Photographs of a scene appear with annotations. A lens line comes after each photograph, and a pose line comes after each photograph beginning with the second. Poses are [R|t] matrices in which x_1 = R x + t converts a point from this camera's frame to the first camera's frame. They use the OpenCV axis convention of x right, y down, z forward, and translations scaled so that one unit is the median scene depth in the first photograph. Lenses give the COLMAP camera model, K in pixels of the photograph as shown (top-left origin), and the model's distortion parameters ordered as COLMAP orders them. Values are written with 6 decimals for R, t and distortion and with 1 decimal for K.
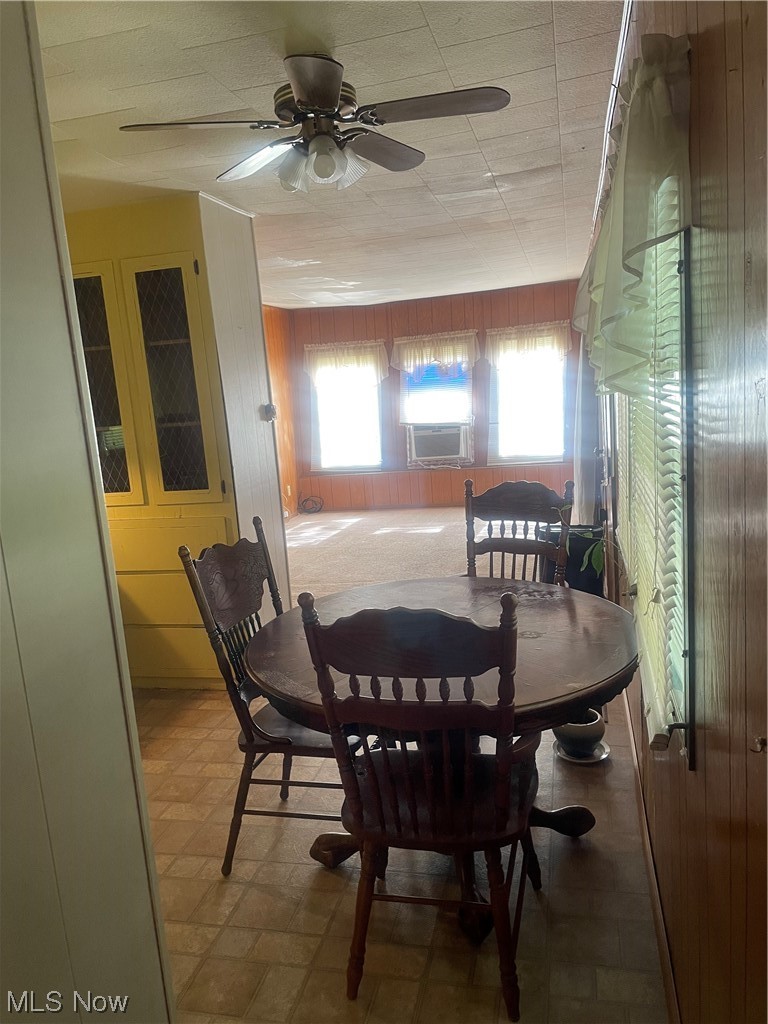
lens RADIAL K [[754.9, 0, 381.7], [0, 754.9, 497.0], [0, 0, 1]] dist [0.082525, -0.103443]
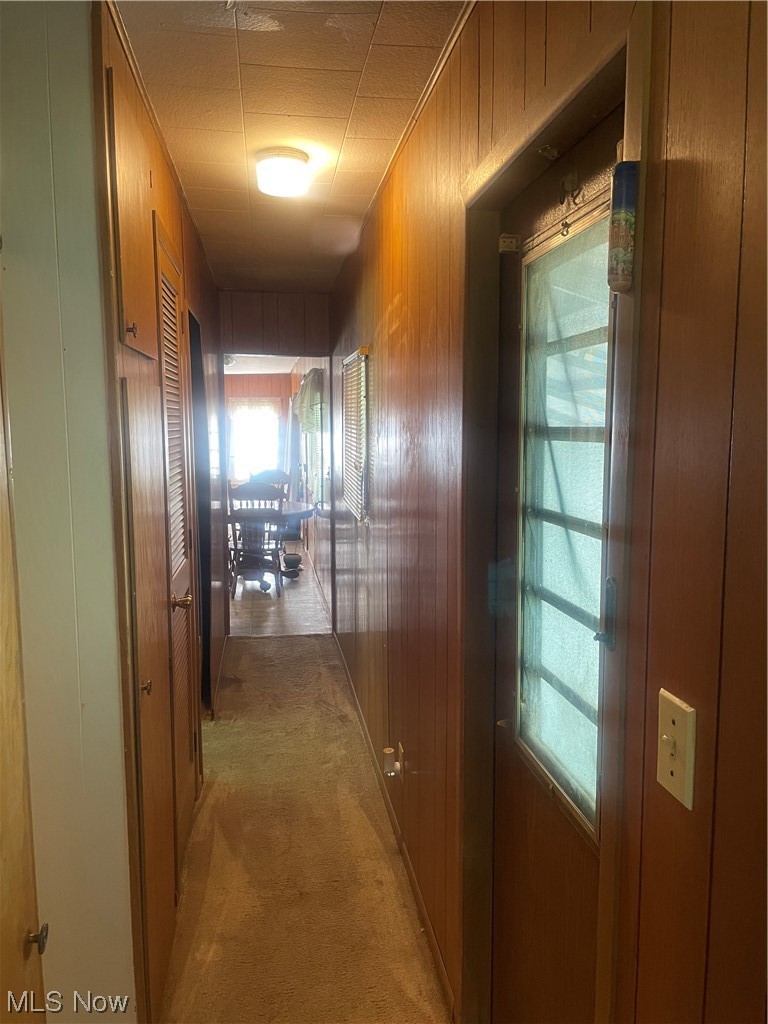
lens RADIAL K [[773.4, 0, 395.2], [0, 773.4, 512.1], [0, 0, 1]] dist [0.088154, -0.117223]
pose [[0.911966, 0.029307, 0.409218, -0.208720], [-0.009094, 0.998644, -0.051254, 0.109301], [-0.410165, 0.043020, 0.910996, -0.647300]]
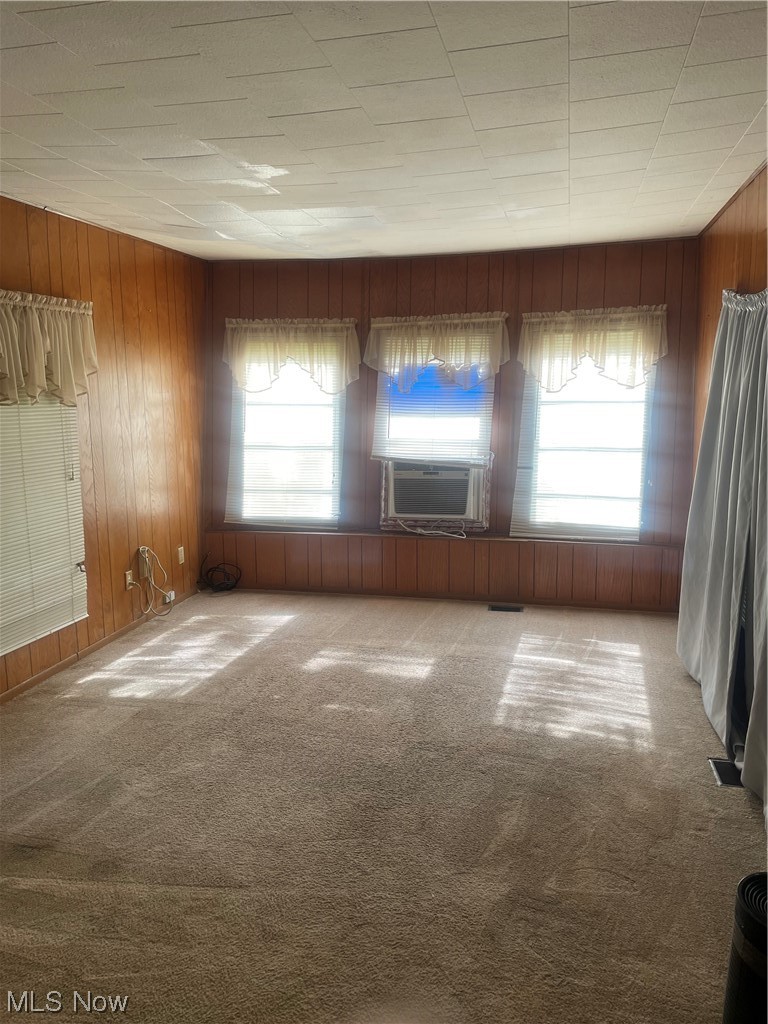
lens RADIAL K [[773.4, 0, 395.2], [0, 773.4, 512.1], [0, 0, 1]] dist [0.088154, -0.117223]
pose [[0.996652, 0.064288, 0.050515, 0.013871], [-0.063898, 0.997913, -0.009305, -0.047954], [-0.051008, 0.006046, 0.998680, 0.370757]]
